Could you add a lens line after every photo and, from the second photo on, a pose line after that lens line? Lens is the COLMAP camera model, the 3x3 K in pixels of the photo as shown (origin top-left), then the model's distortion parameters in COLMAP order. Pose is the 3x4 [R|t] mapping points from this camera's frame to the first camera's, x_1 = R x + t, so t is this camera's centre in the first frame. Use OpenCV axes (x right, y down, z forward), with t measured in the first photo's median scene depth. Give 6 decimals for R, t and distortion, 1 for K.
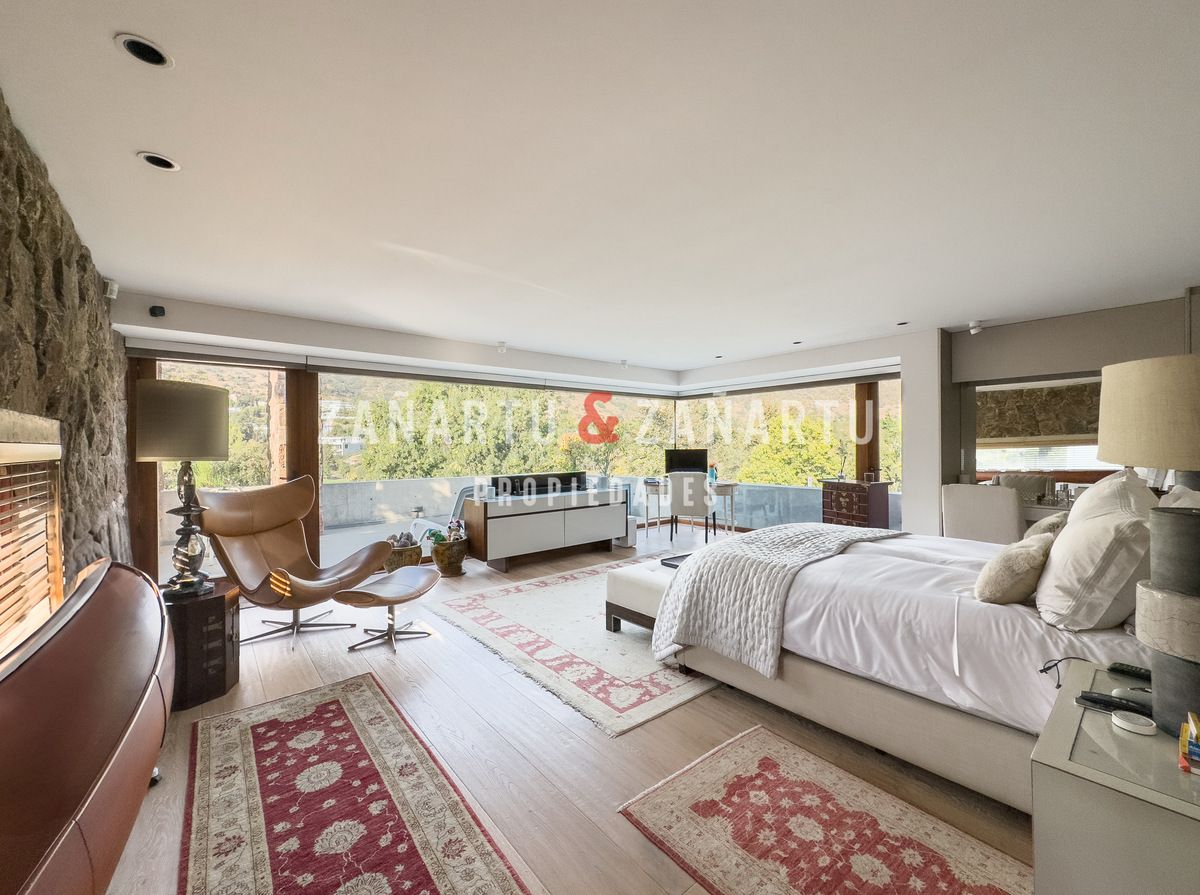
lens RADIAL K [[485.9, 0, 599.2], [0, 485.9, 445.4], [0, 0, 1]] dist [-0.000182, -0.000072]
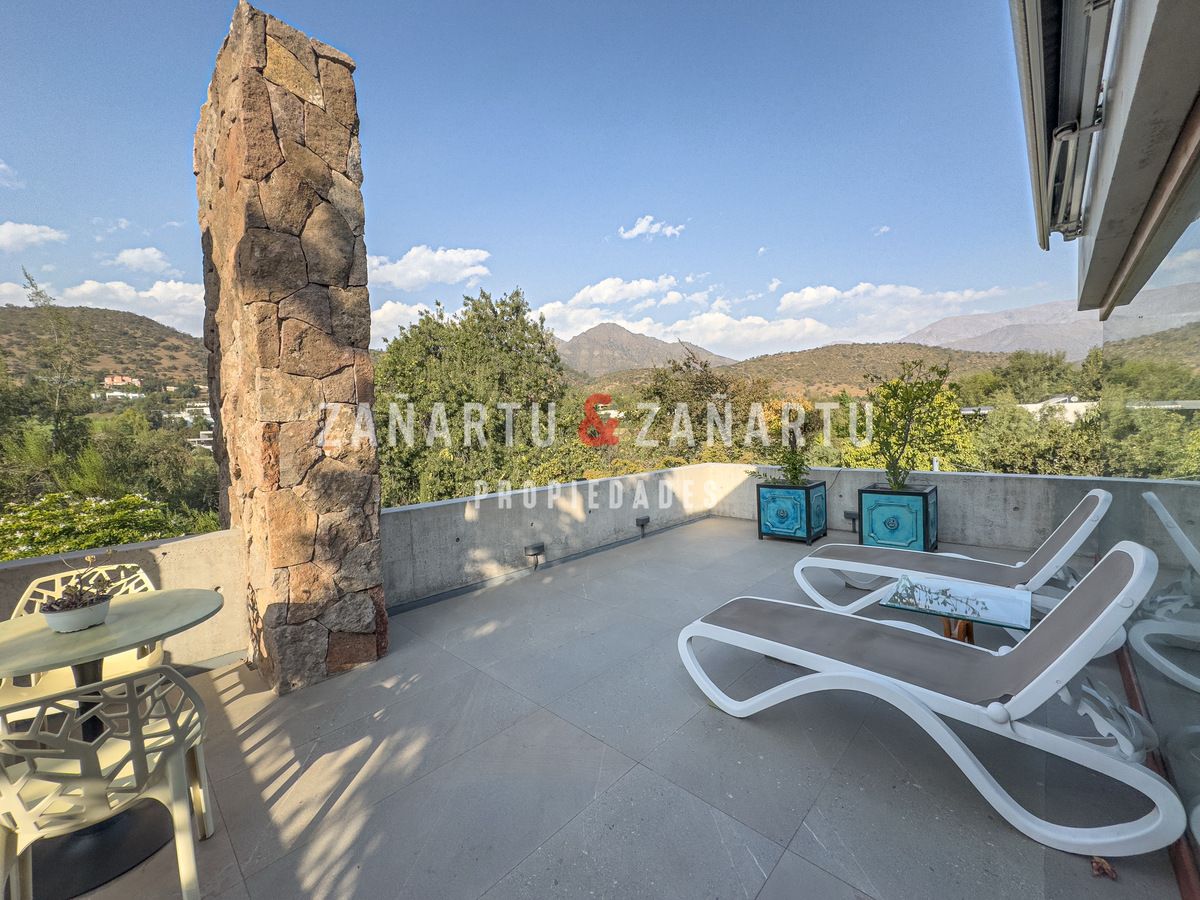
lens RADIAL K [[485.9, 0, 602.5], [0, 485.9, 451.2], [0, 0, 1]] dist [-0.000182, -0.000072]
pose [[0.993116, -0.024489, 0.114548, -0.951301], [0.018684, 0.998499, 0.051478, 0.009272], [-0.115637, -0.048984, 0.992083, 1.307434]]
